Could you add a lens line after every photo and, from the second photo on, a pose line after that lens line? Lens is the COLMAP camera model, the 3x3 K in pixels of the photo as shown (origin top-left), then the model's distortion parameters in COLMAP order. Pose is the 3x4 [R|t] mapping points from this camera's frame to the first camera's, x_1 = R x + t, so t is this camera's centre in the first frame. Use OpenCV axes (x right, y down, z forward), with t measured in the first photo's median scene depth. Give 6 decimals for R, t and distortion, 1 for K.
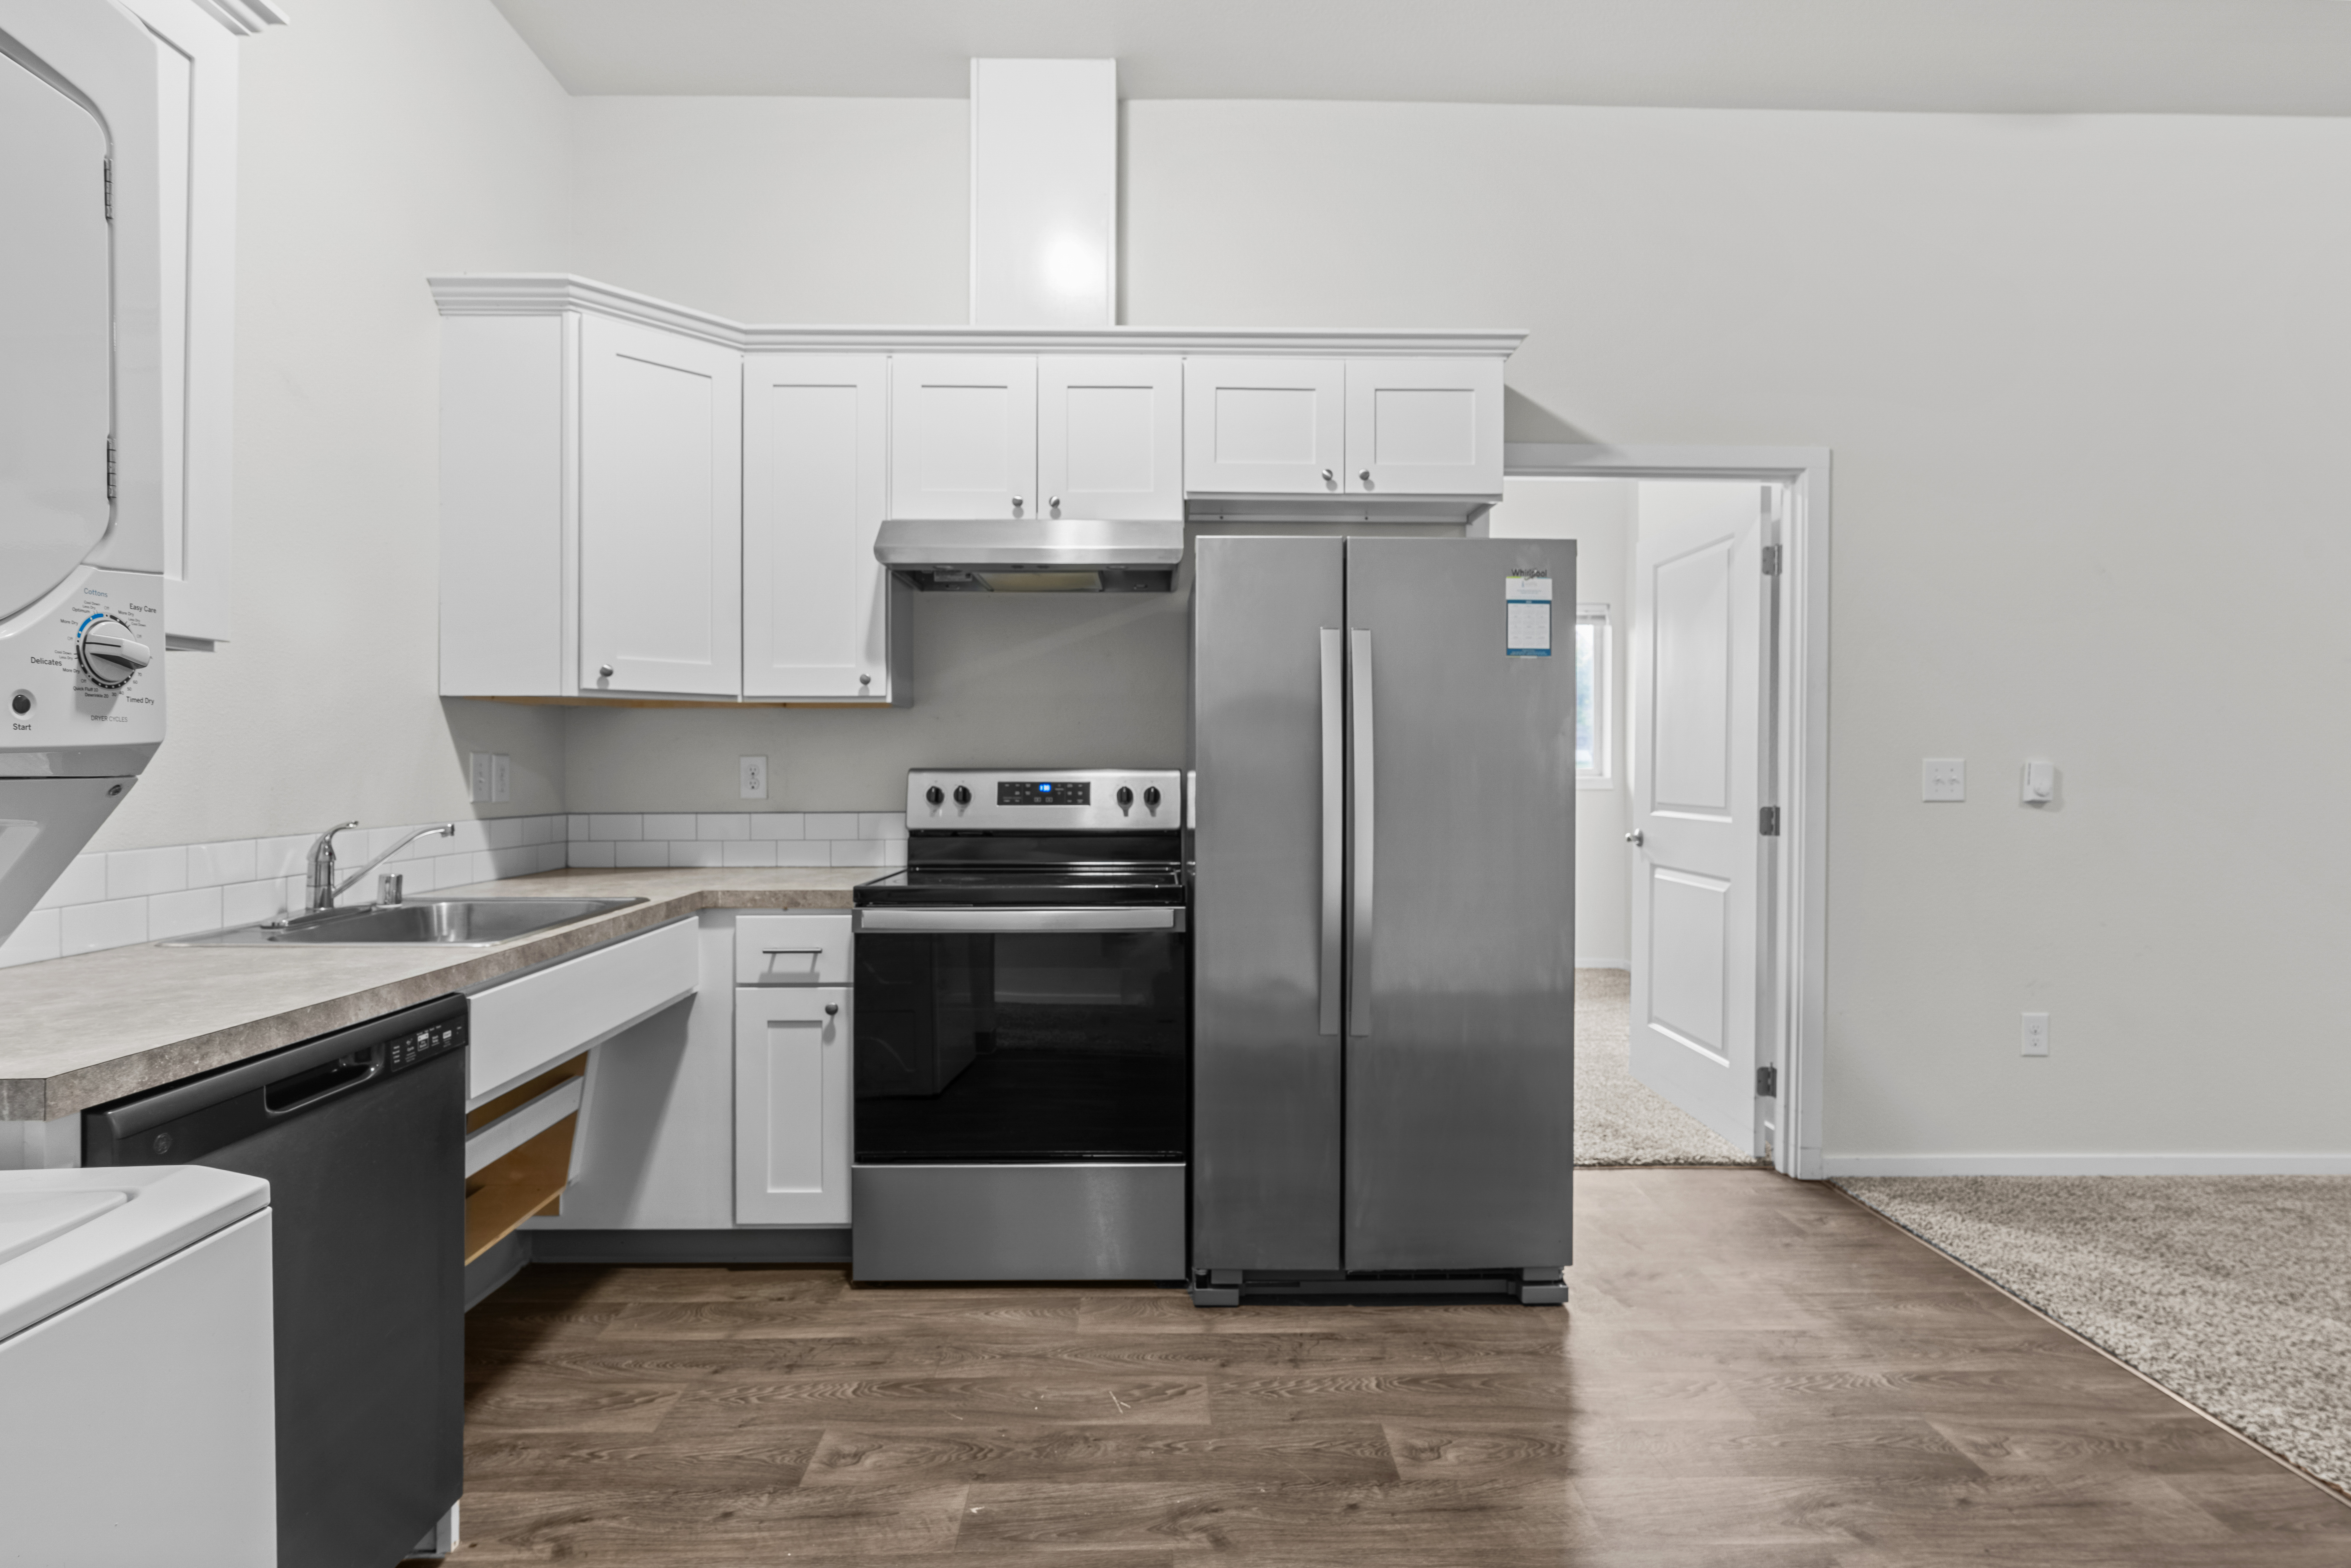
lens RADIAL K [[1160.9, 0, 1168.2], [0, 1160.9, 761.3], [0, 0, 1]] dist [-0.009898, 0.004589]
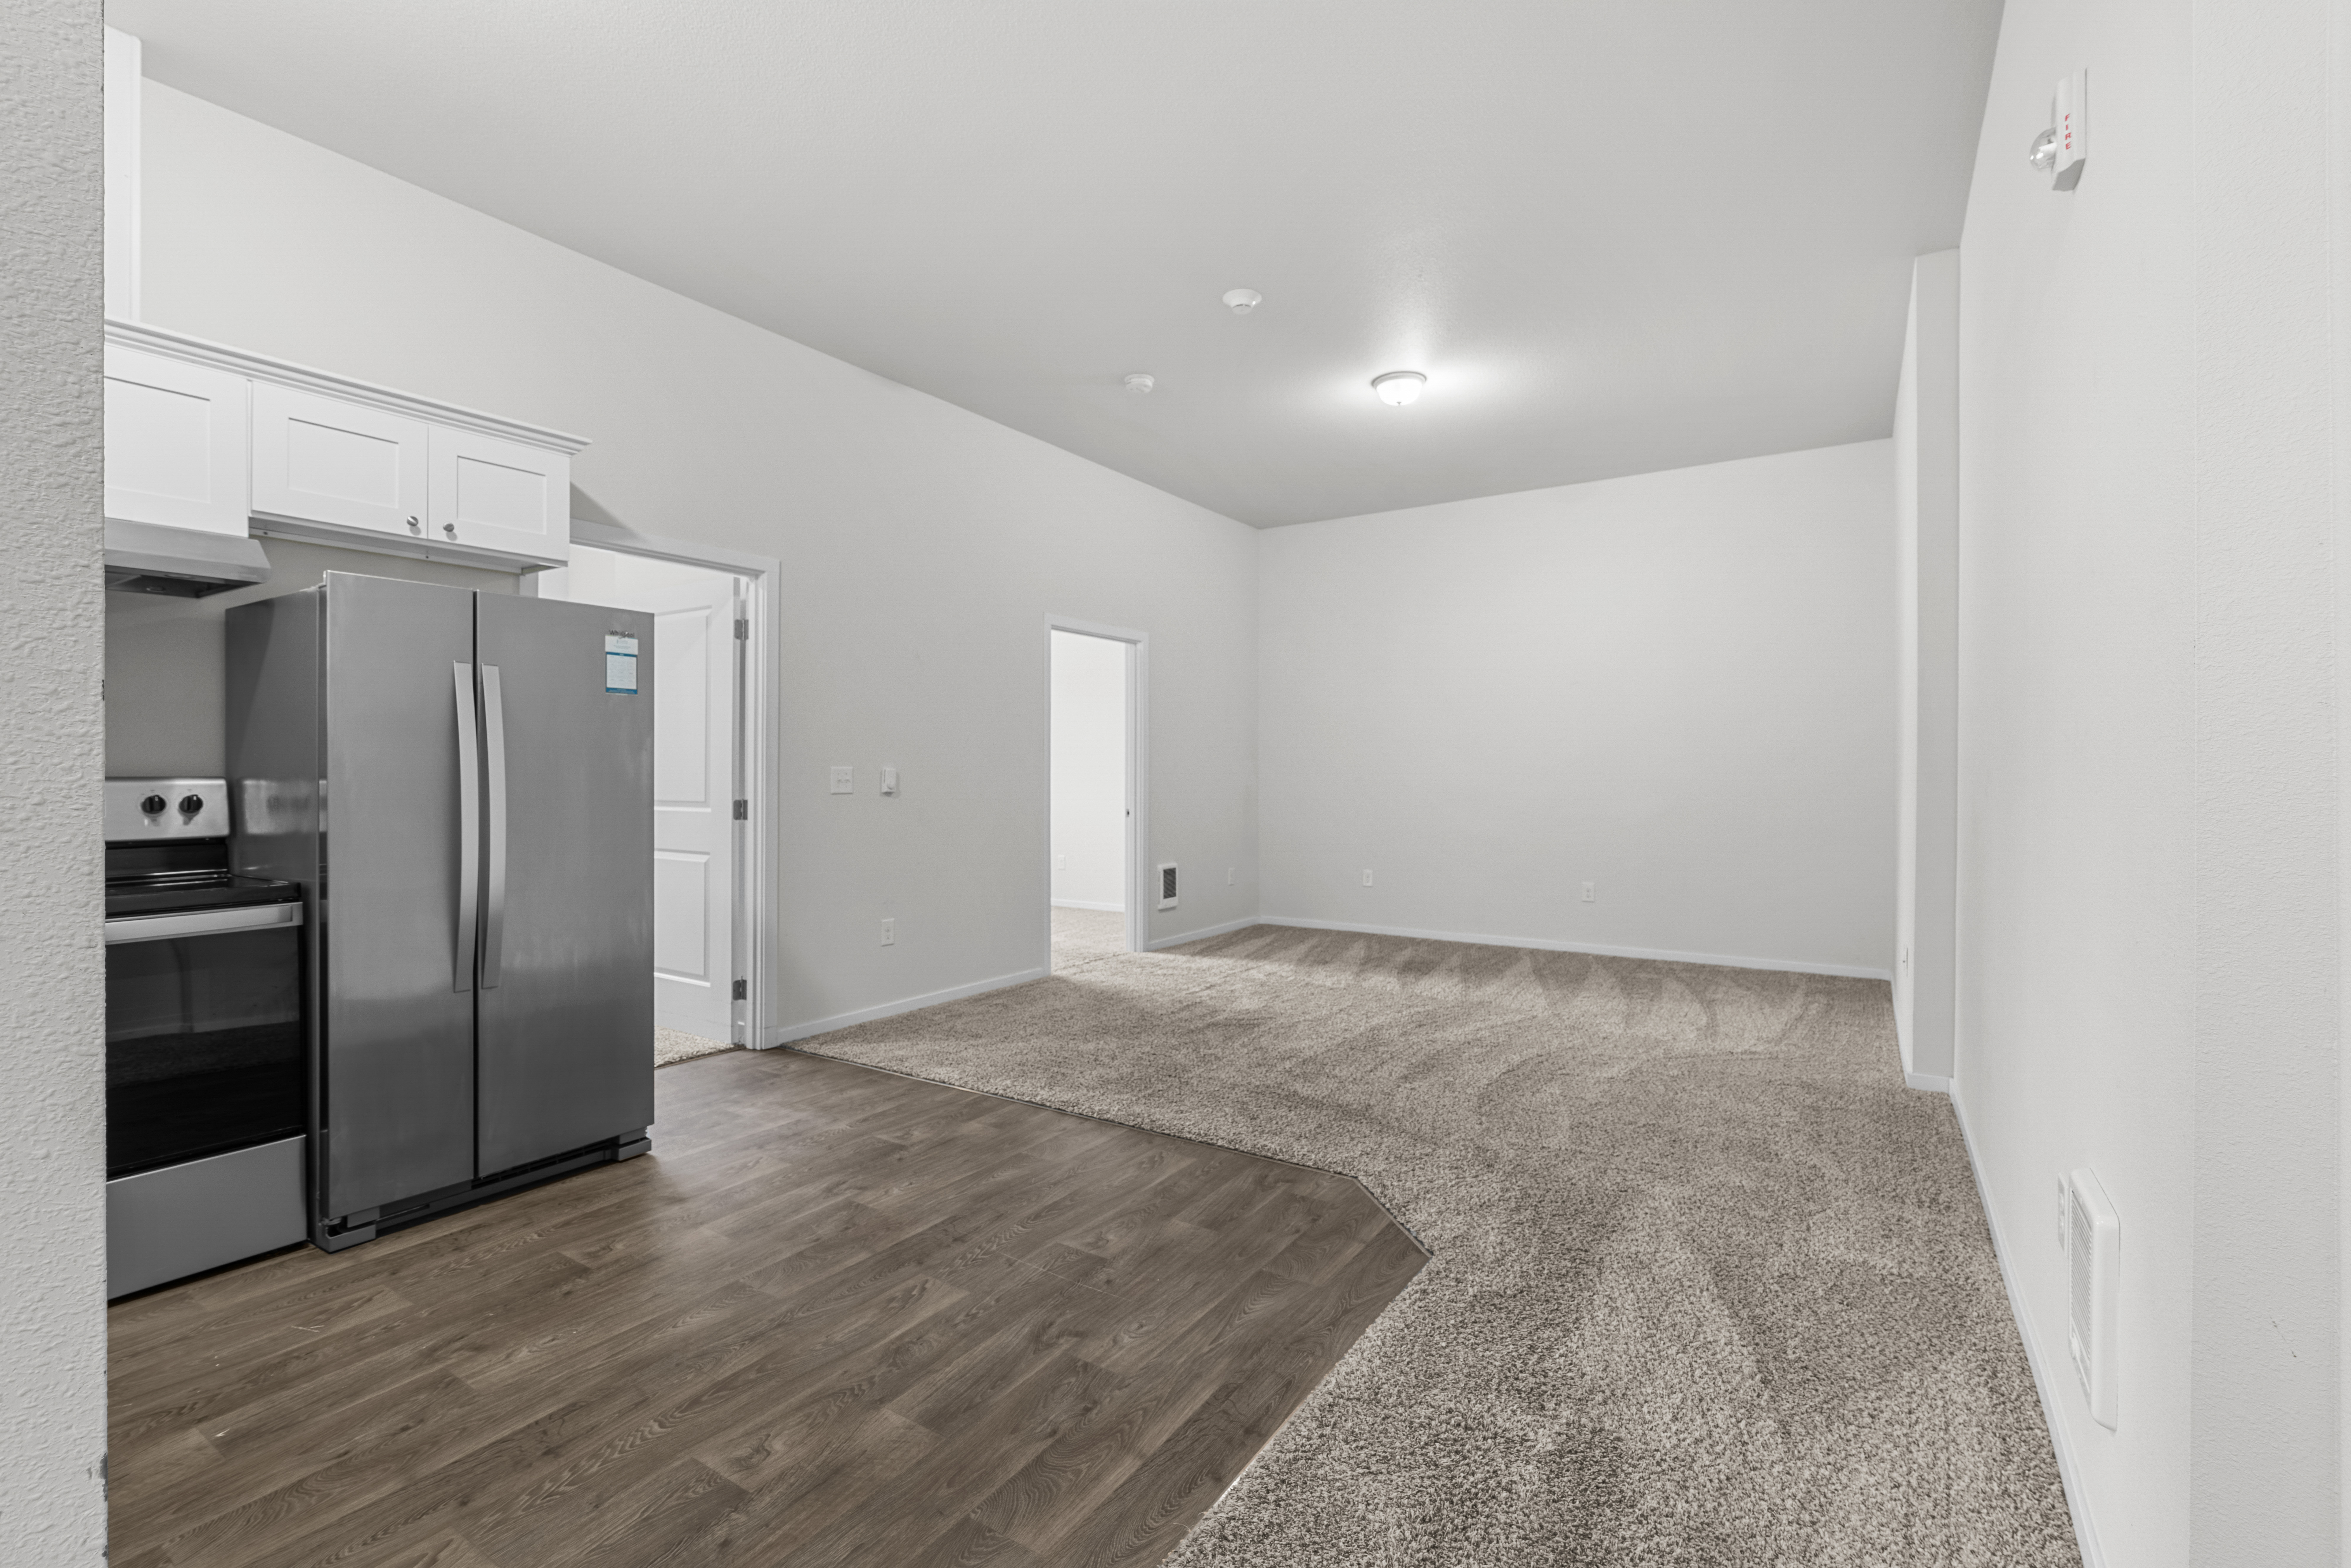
lens RADIAL K [[1037.9, 0, 1172.1], [0, 1037.9, 776.8], [0, 0, 1]] dist [-0.005117, 0.000720]
pose [[0.561858, -0.007923, 0.827196, -0.336031], [-0.000425, 0.999951, 0.009867, -0.003825], [-0.827233, -0.005895, 0.561828, -0.234965]]
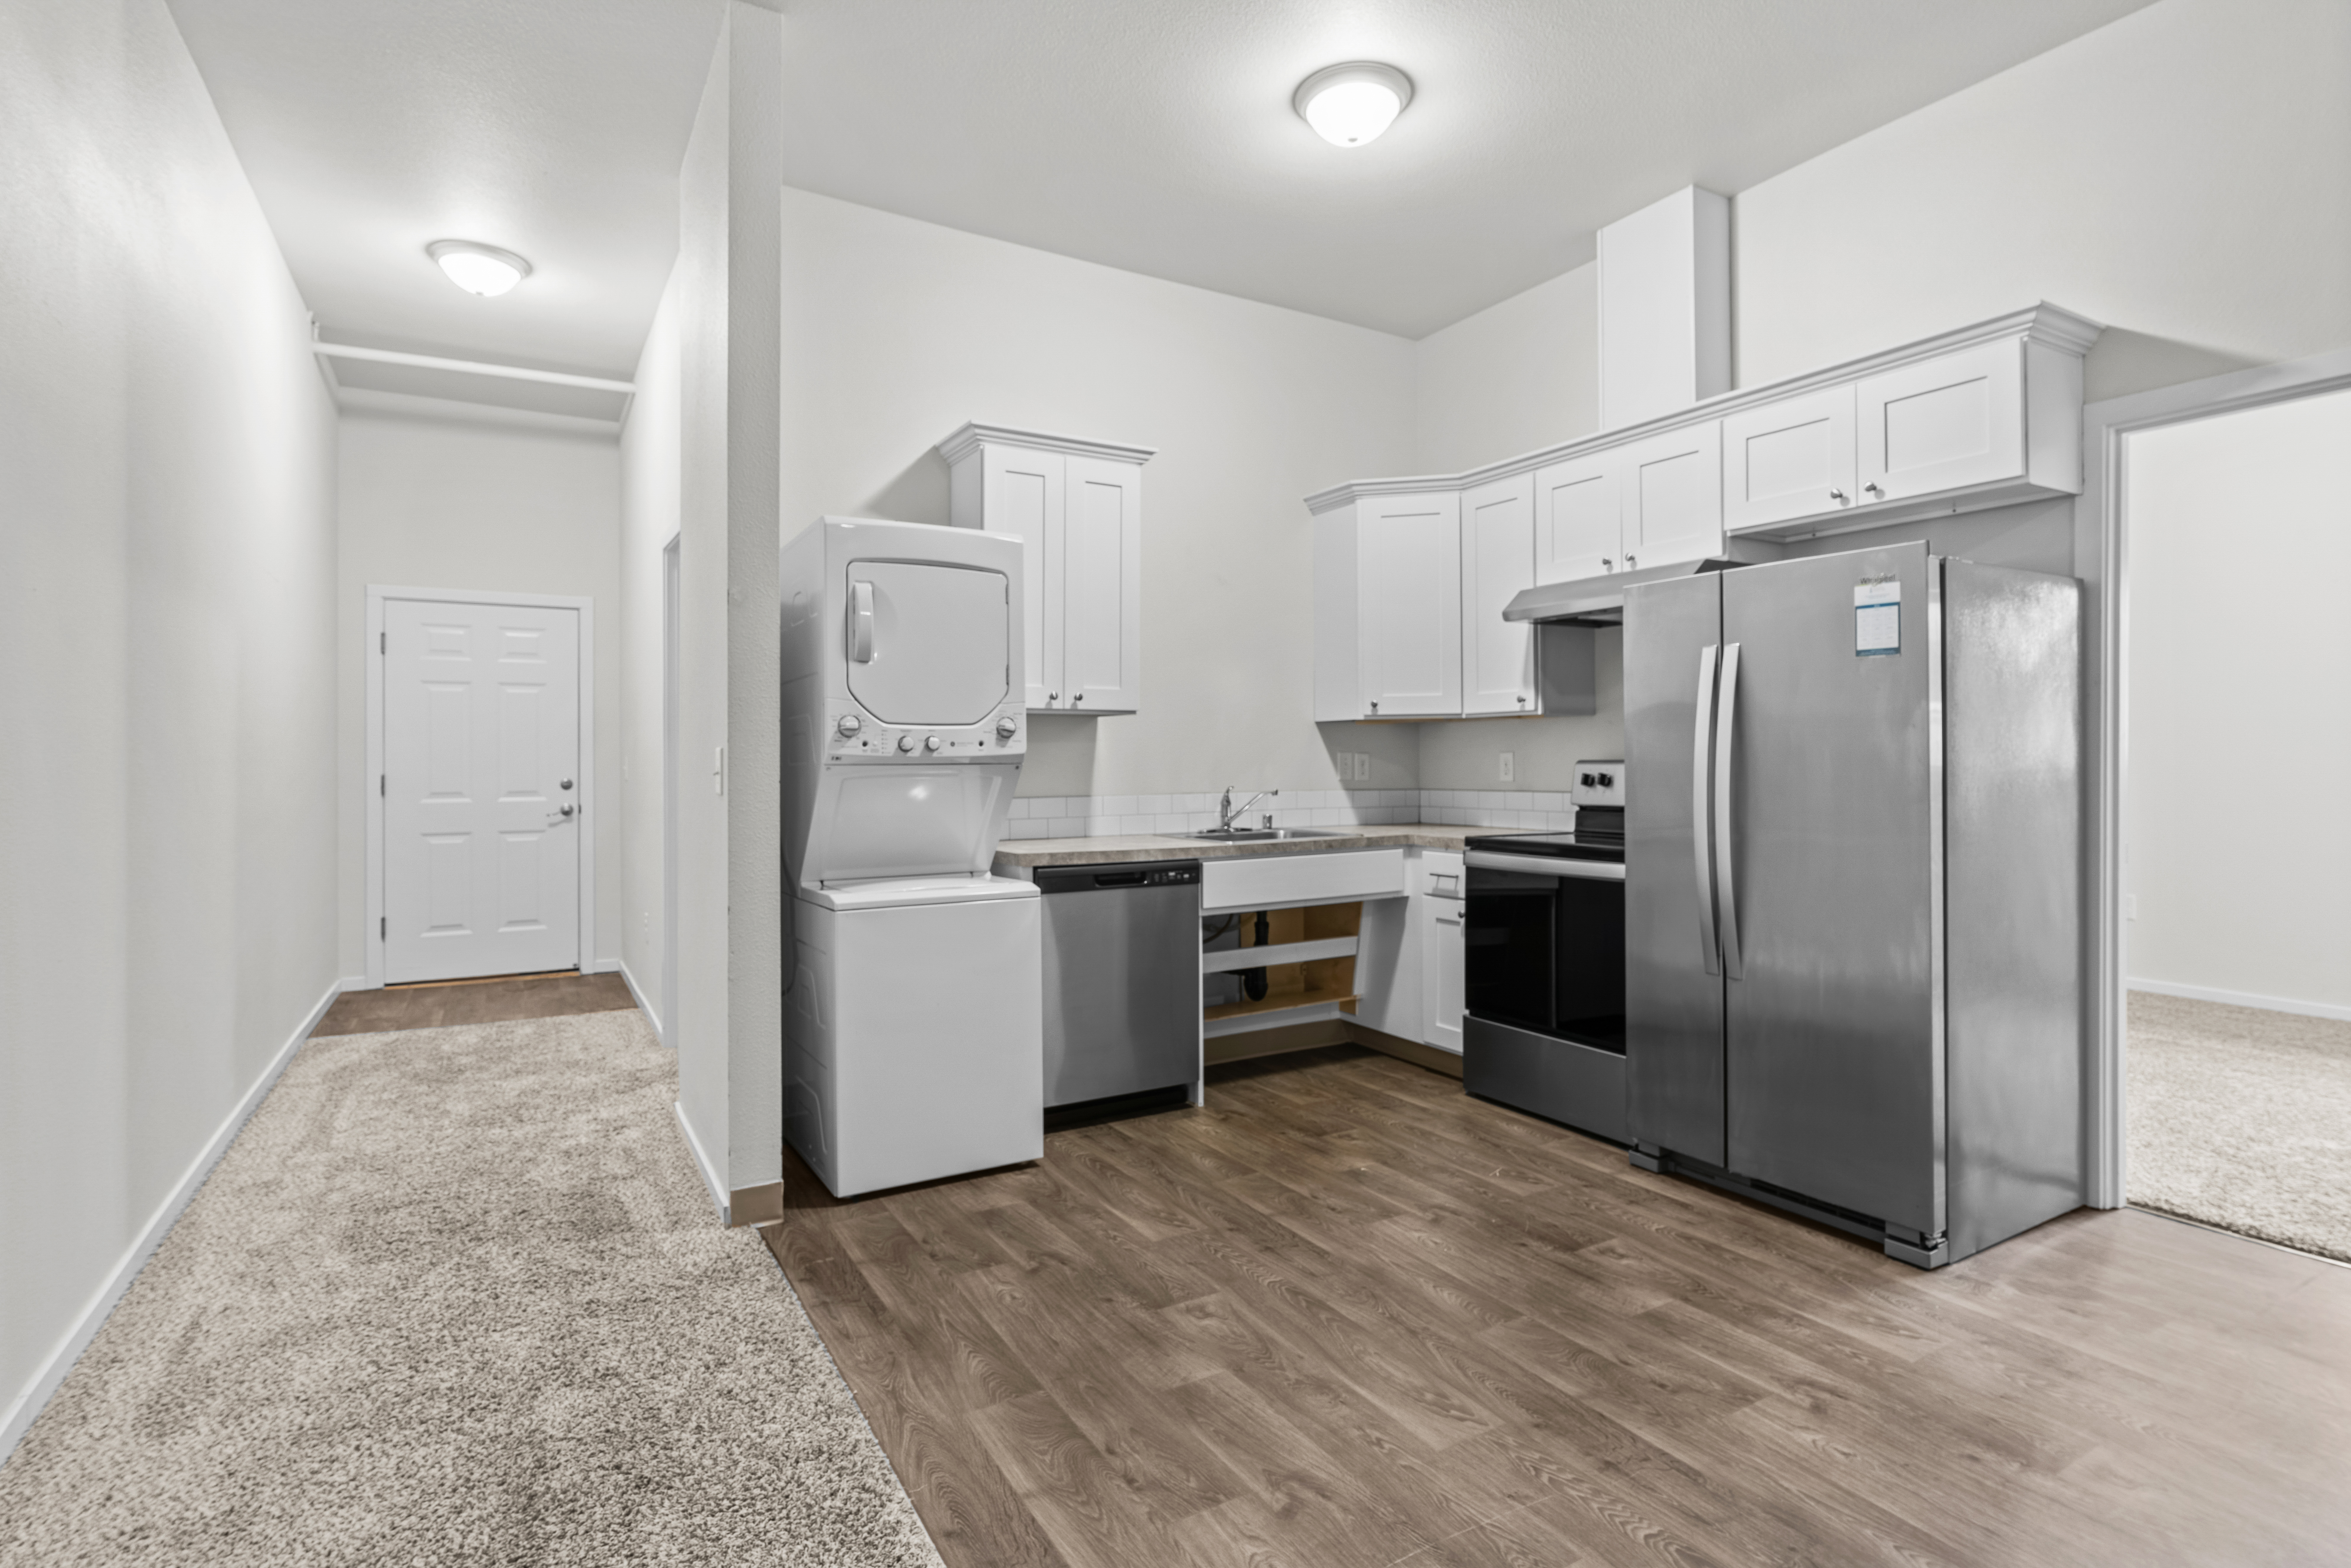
lens RADIAL K [[1154.9, 0, 1180.3], [0, 1154.9, 748.6], [0, 0, 1]] dist [-0.000655, -0.000002]
pose [[0.495024, -0.011487, -0.868803, 0.901294], [0.007613, 0.999932, -0.008883, 0.001203], [0.868846, -0.002217, 0.495078, -0.102261]]
